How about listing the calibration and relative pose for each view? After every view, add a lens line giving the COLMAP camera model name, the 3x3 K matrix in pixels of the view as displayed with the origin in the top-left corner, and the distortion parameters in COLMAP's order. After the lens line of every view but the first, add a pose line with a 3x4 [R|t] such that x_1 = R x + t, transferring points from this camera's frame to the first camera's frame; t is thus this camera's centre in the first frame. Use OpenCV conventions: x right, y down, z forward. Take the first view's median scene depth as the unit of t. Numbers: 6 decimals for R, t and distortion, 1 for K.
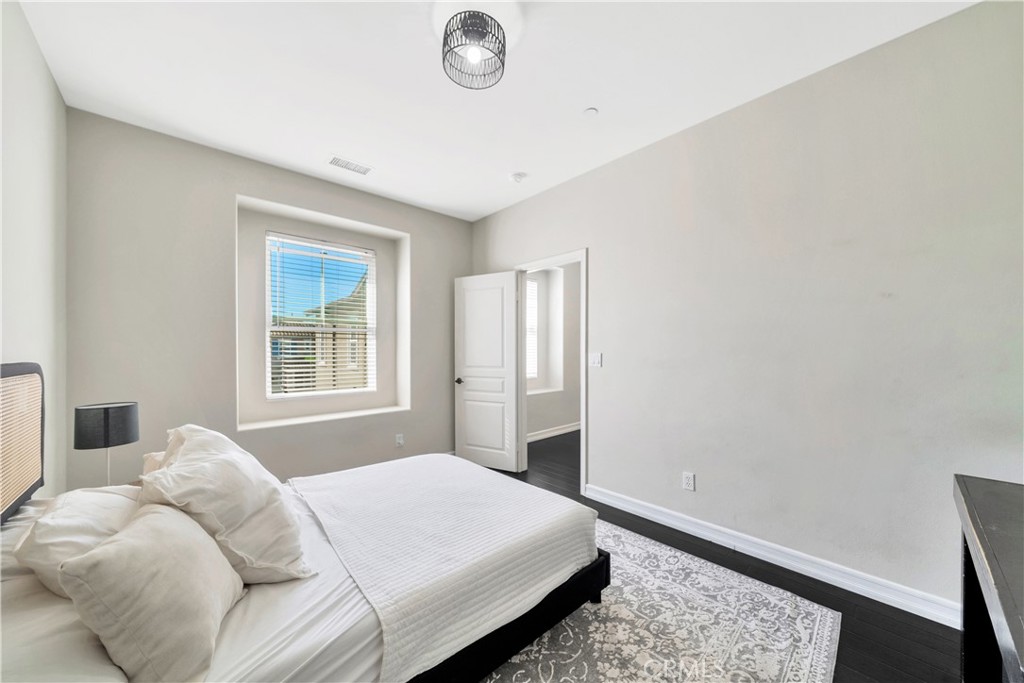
lens RADIAL K [[359.6, 0, 508.9], [0, 359.6, 359.2], [0, 0, 1]] dist [-0.000165, -0.000015]
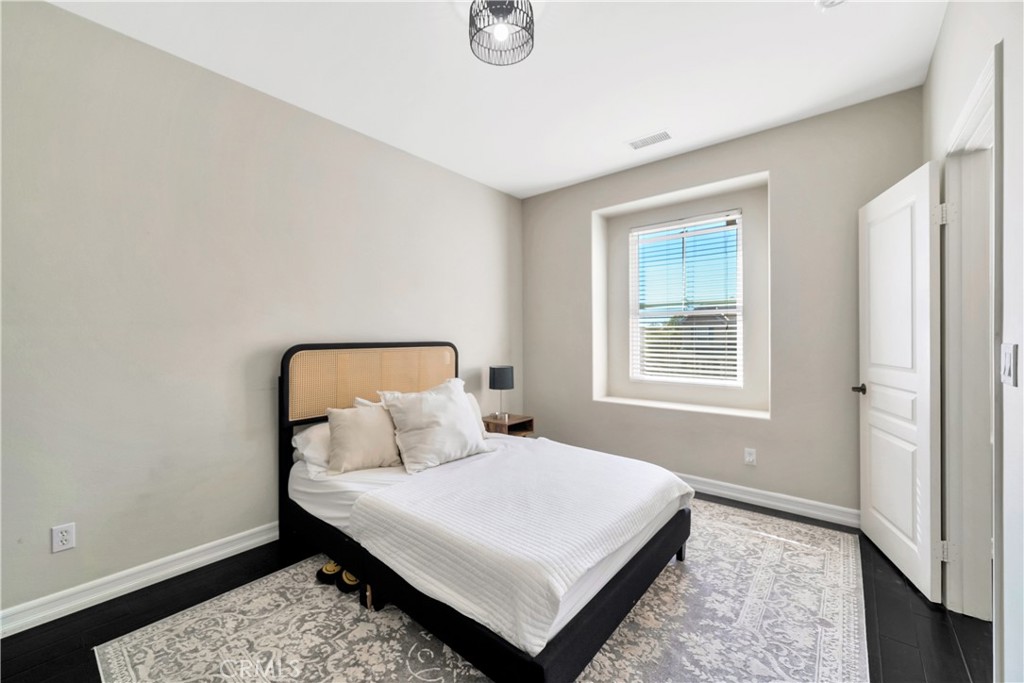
lens RADIAL K [[405.4, 0, 512.0], [0, 405.4, 341.5], [0, 0, 1]] dist [0.000901, -0.000020]
pose [[0.141224, 0.015051, -0.989863, 0.545547], [-0.019437, 0.999734, 0.012428, -0.015514], [0.989787, 0.017485, 0.141479, 0.480653]]
